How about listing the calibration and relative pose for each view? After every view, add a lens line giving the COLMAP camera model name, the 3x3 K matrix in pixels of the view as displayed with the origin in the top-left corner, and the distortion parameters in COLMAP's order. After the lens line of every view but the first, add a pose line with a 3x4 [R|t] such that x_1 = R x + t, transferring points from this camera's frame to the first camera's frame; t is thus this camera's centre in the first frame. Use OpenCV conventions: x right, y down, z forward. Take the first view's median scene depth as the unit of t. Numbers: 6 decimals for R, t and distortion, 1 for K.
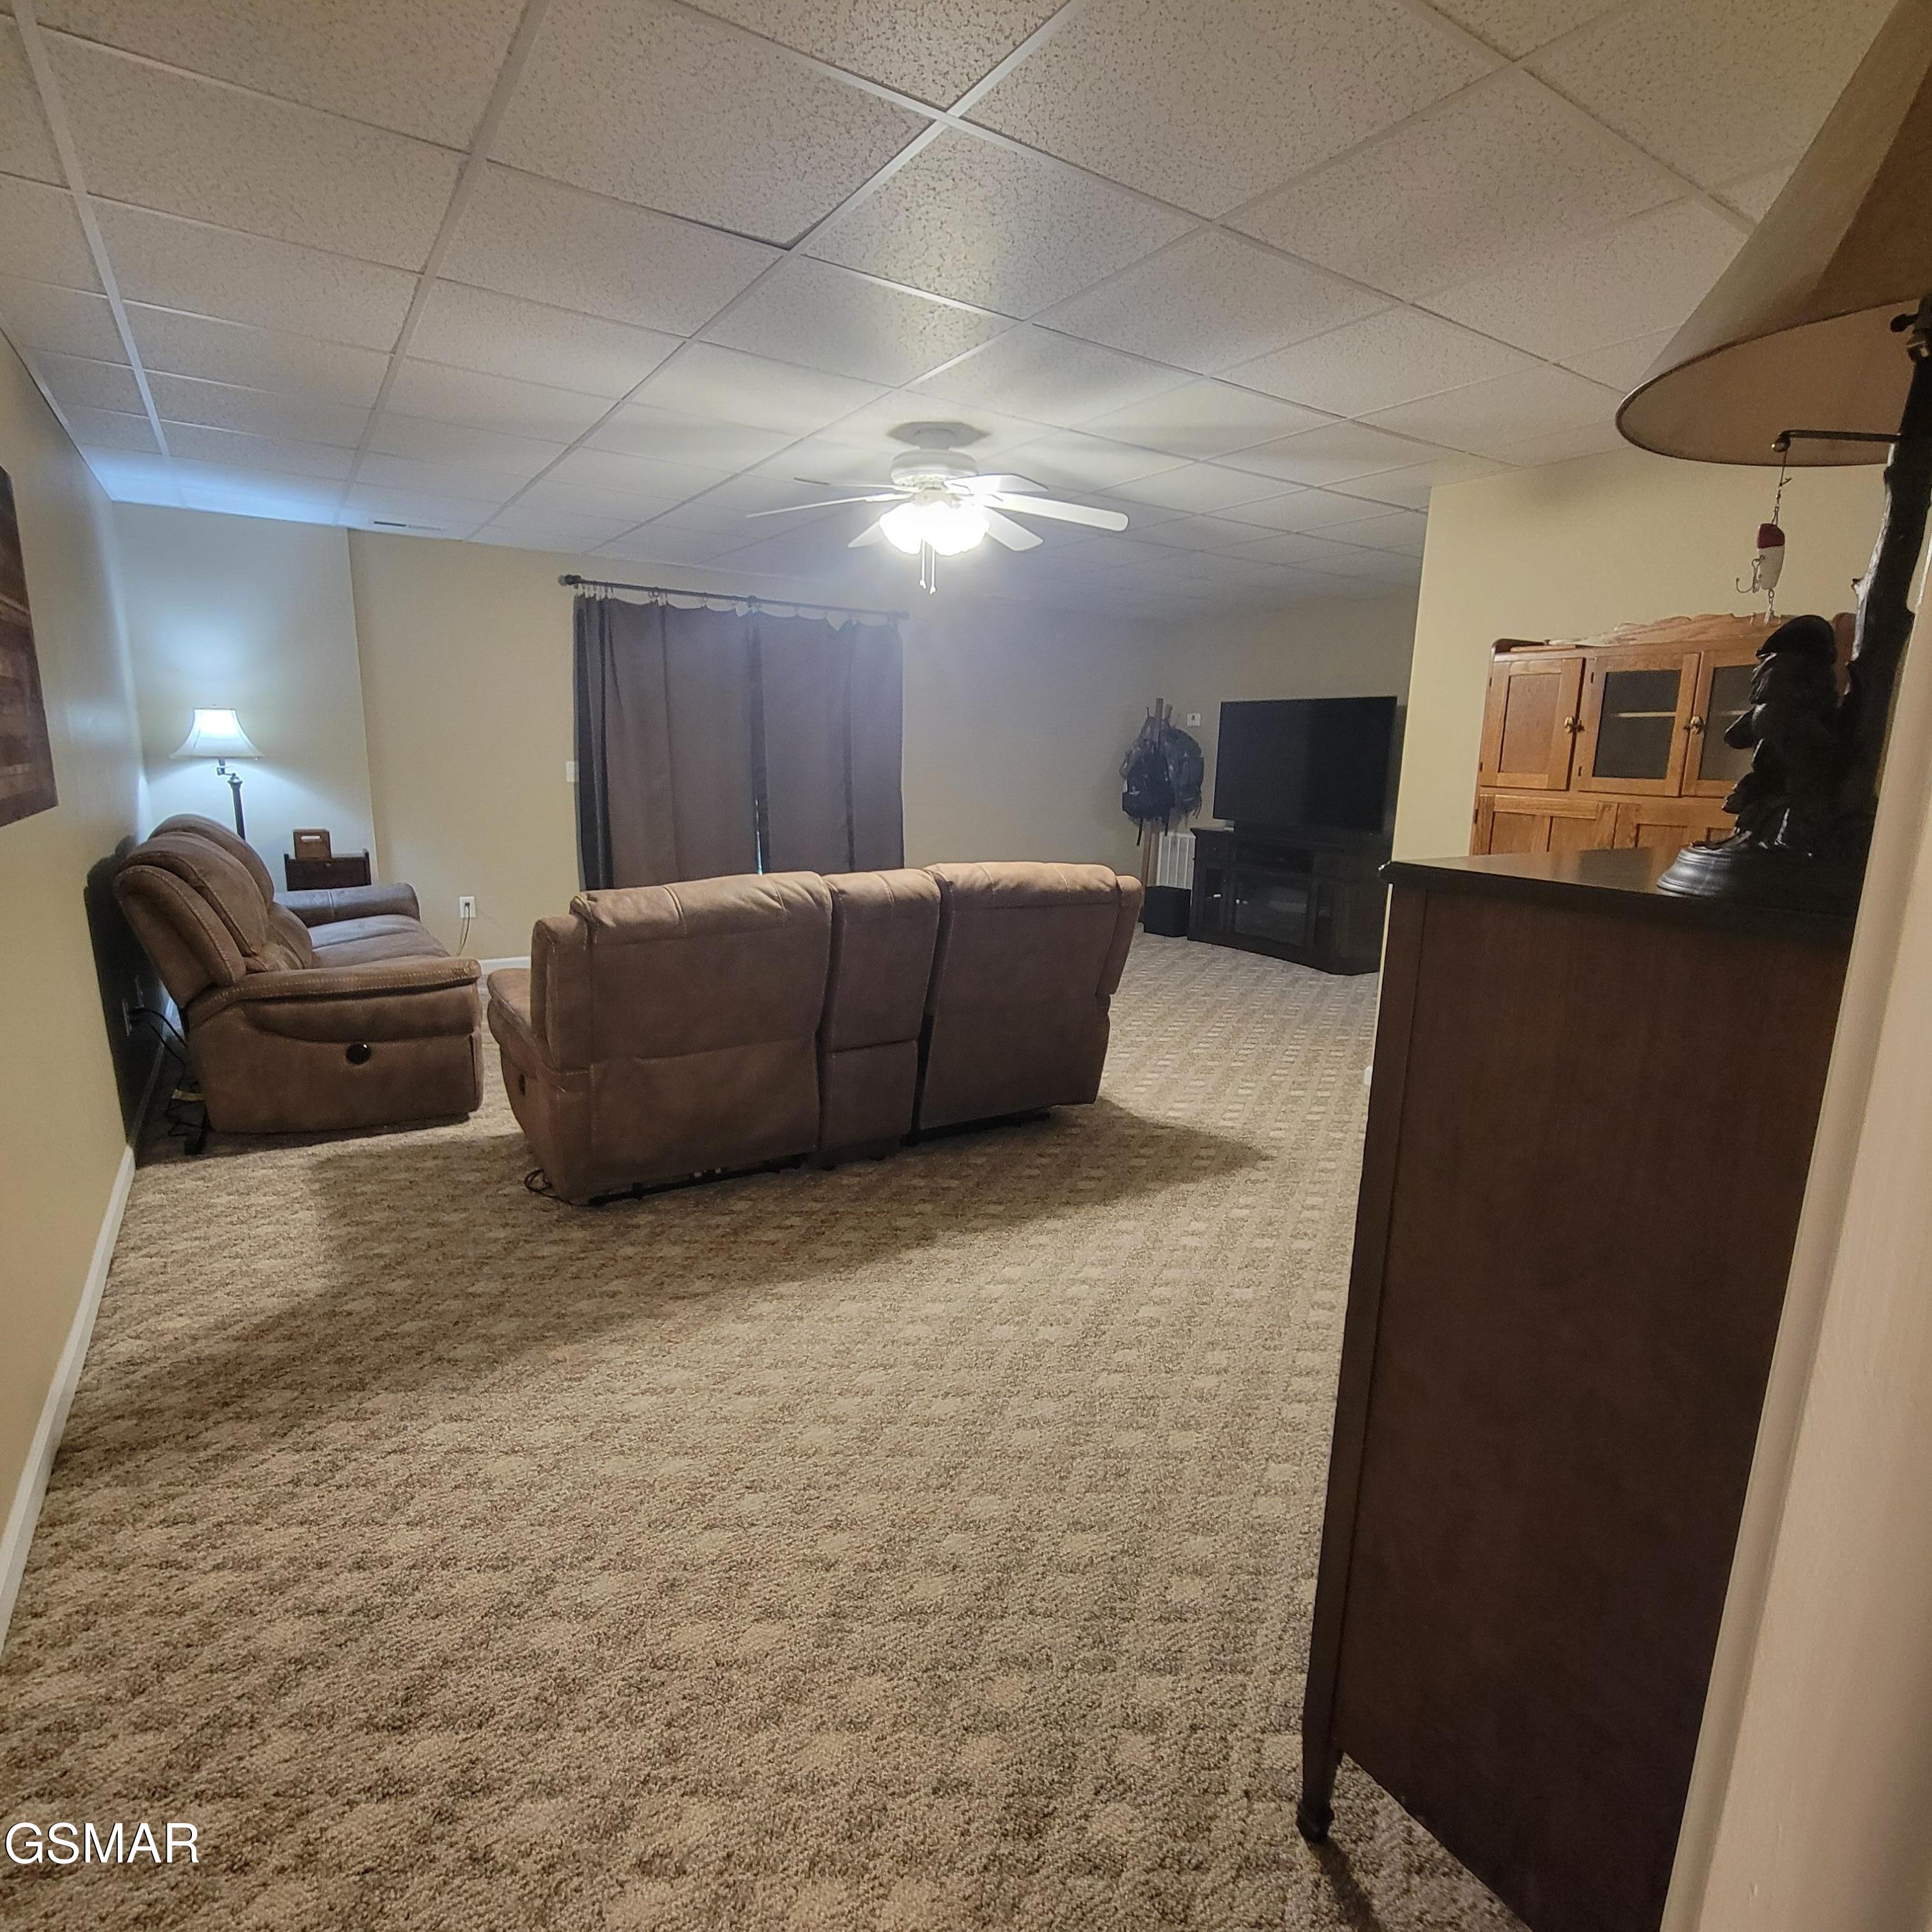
lens RADIAL K [[1061.1, 0, 971.5], [0, 1061.1, 966.7], [0, 0, 1]] dist [-0.004940, 0.001169]
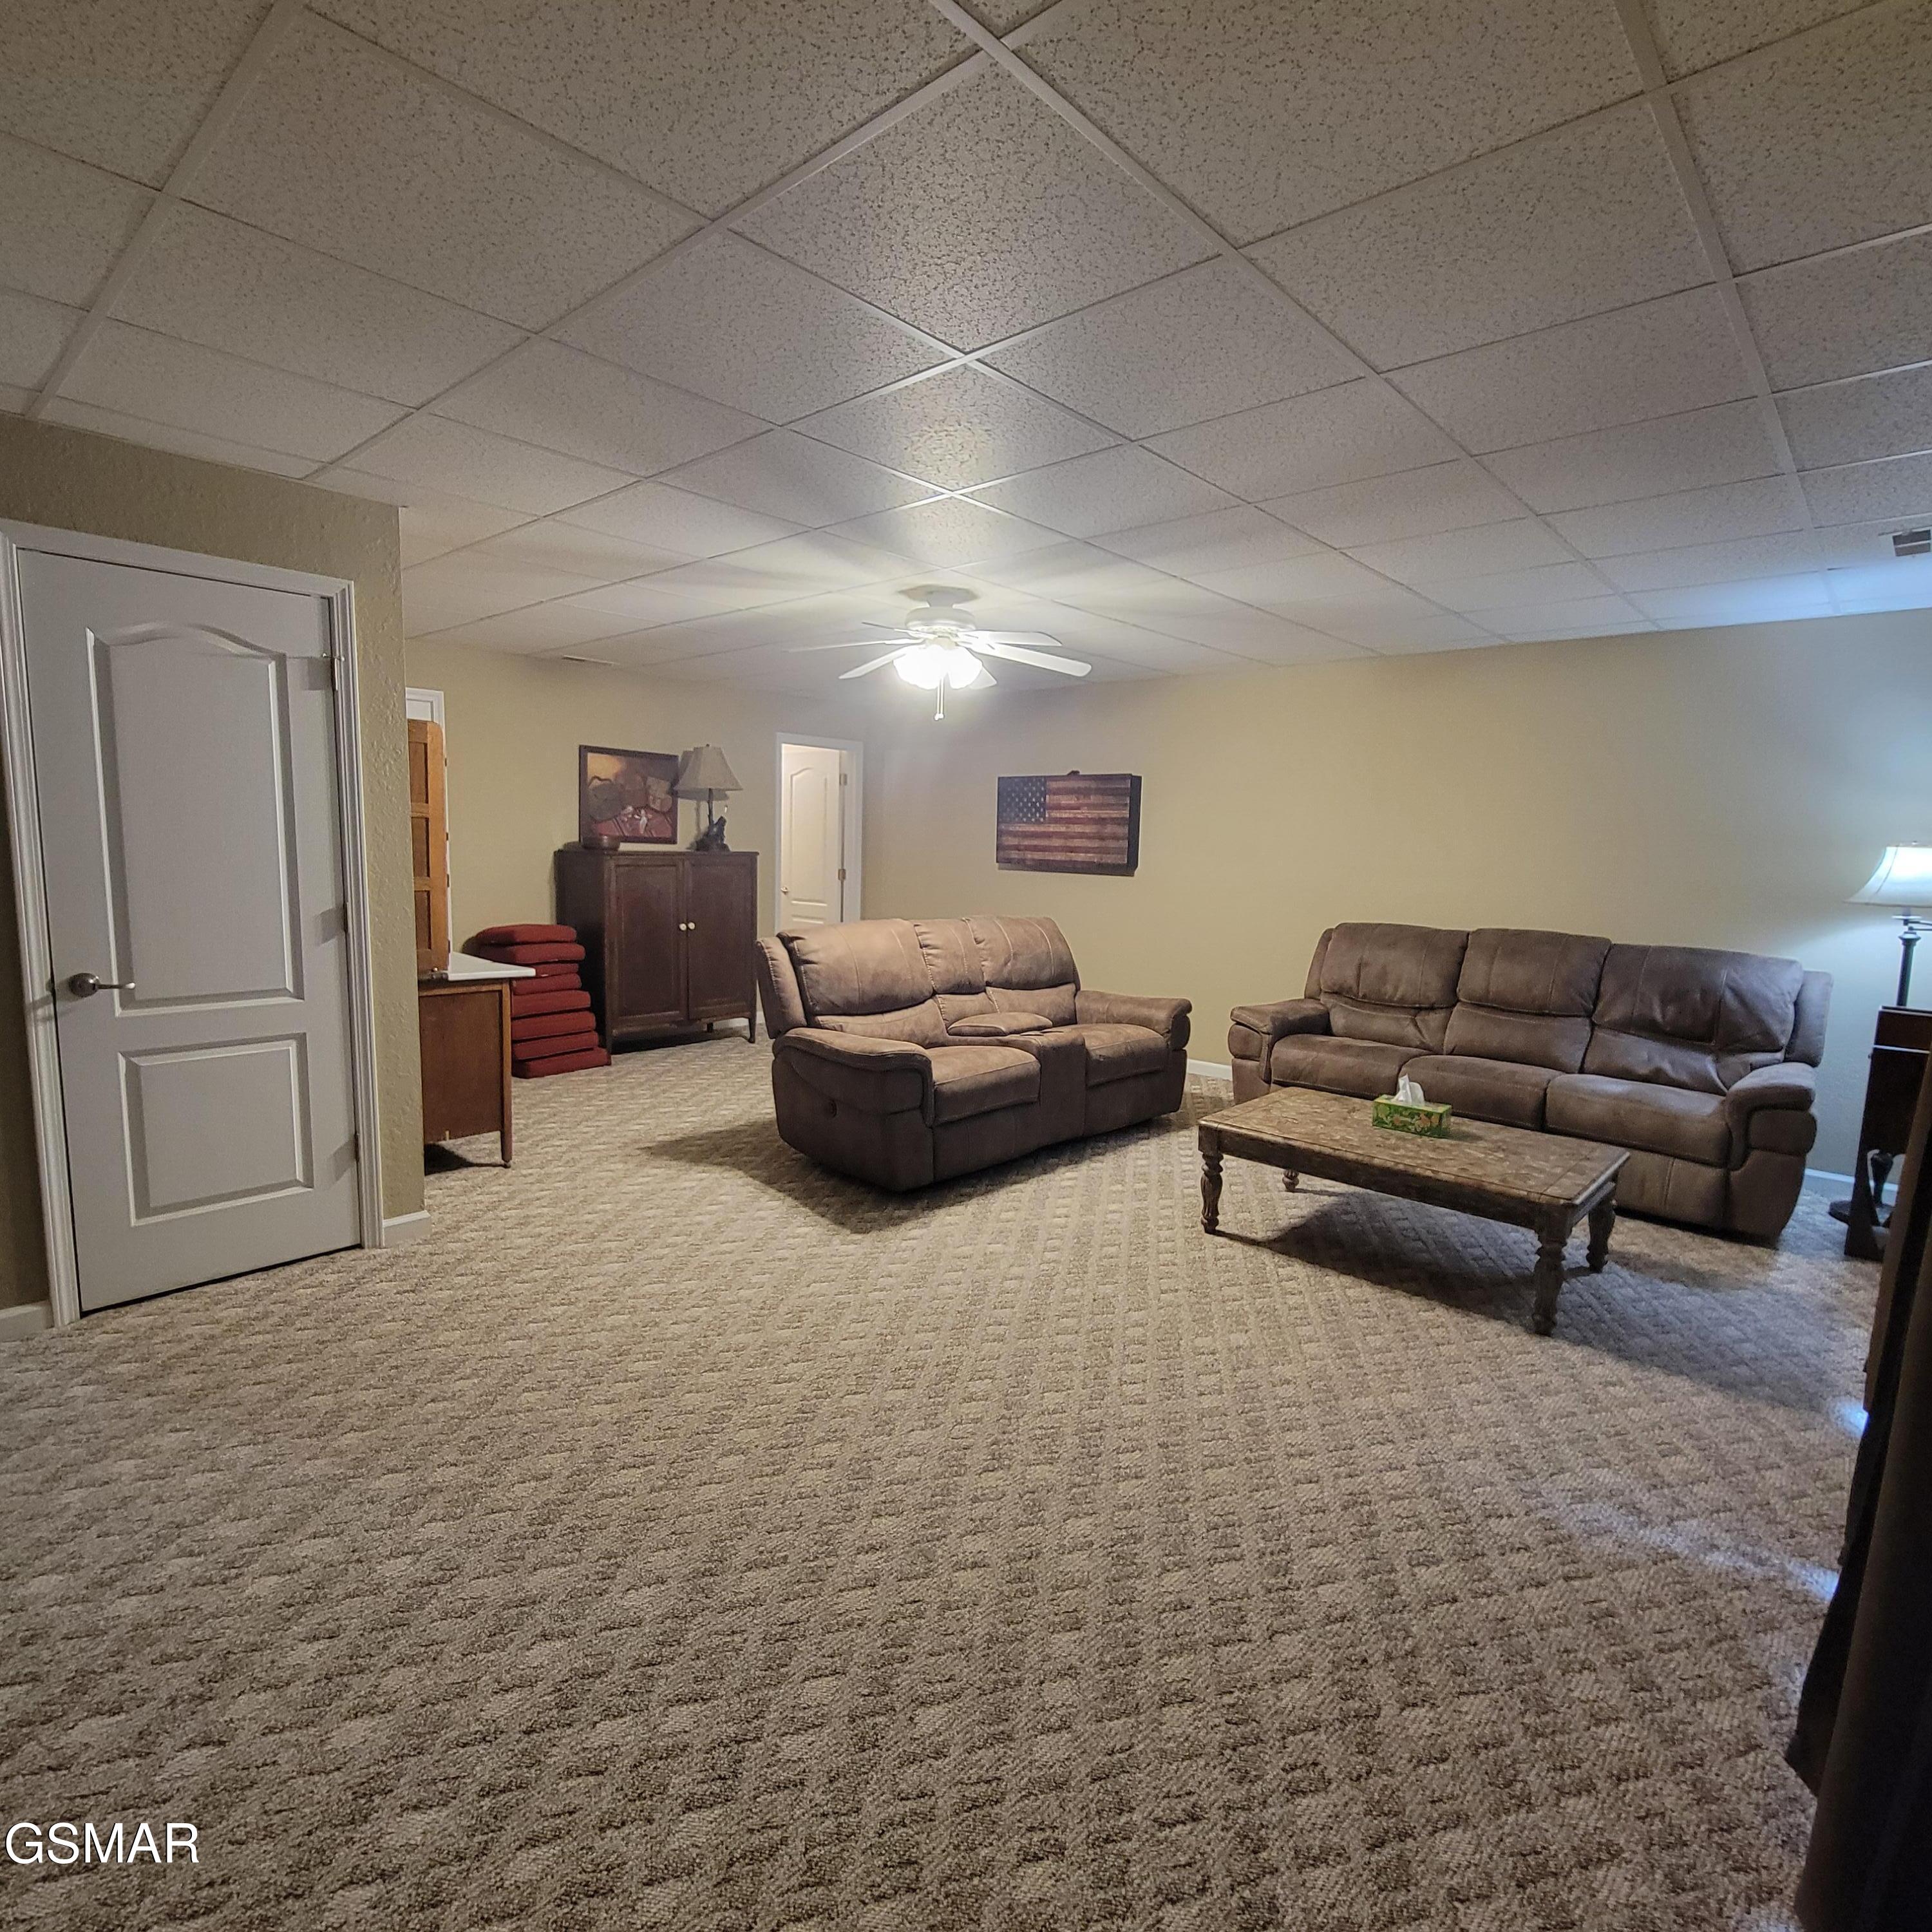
lens RADIAL K [[1061.1, 0, 971.5], [0, 1061.1, 966.7], [0, 0, 1]] dist [-0.004940, 0.001169]
pose [[-0.967614, -0.018801, -0.251734, 0.194534], [-0.098474, 0.946330, 0.307836, -0.399652], [0.232436, 0.322656, -0.917533, 1.911232]]
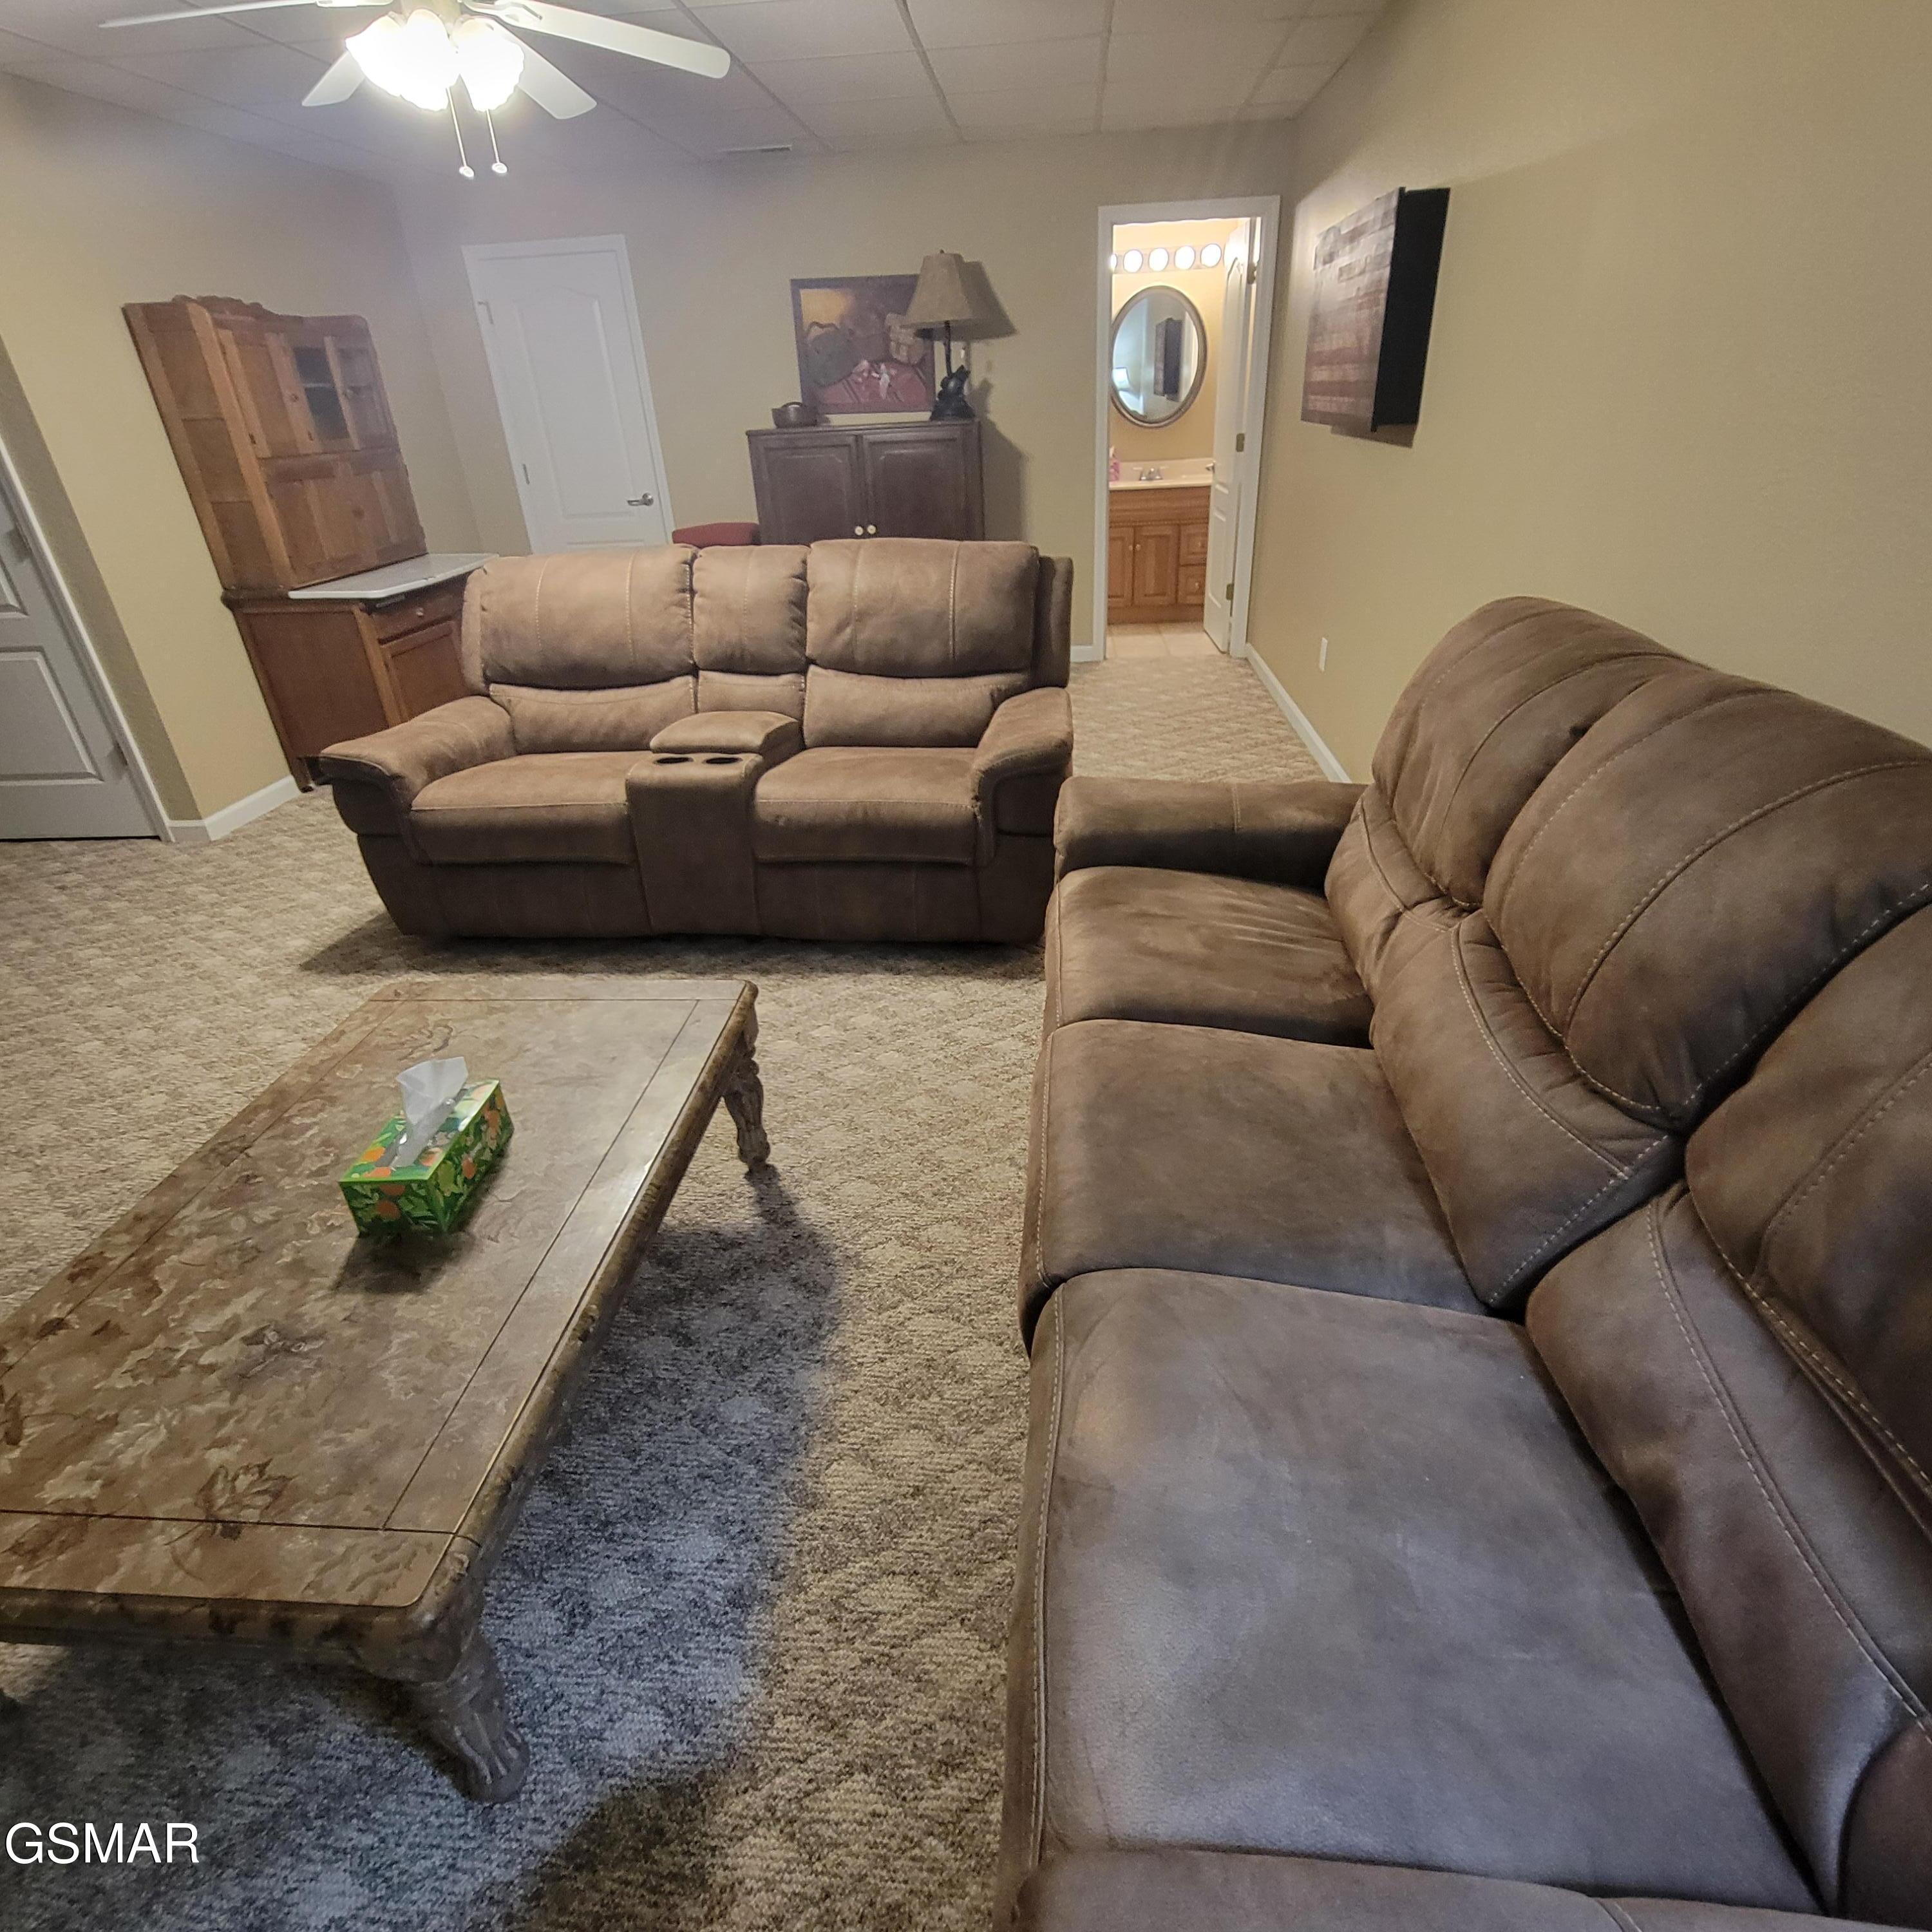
lens RADIAL K [[1059.0, 0, 966.0], [0, 1059.0, 966.0], [0, 0, 1]] dist [0.005034, 0.000865]
pose [[-0.789142, -0.283630, 0.544801, -0.709013], [0.151235, 0.769959, 0.619913, -0.292501], [-0.595300, 0.571592, -0.564712, 1.285000]]
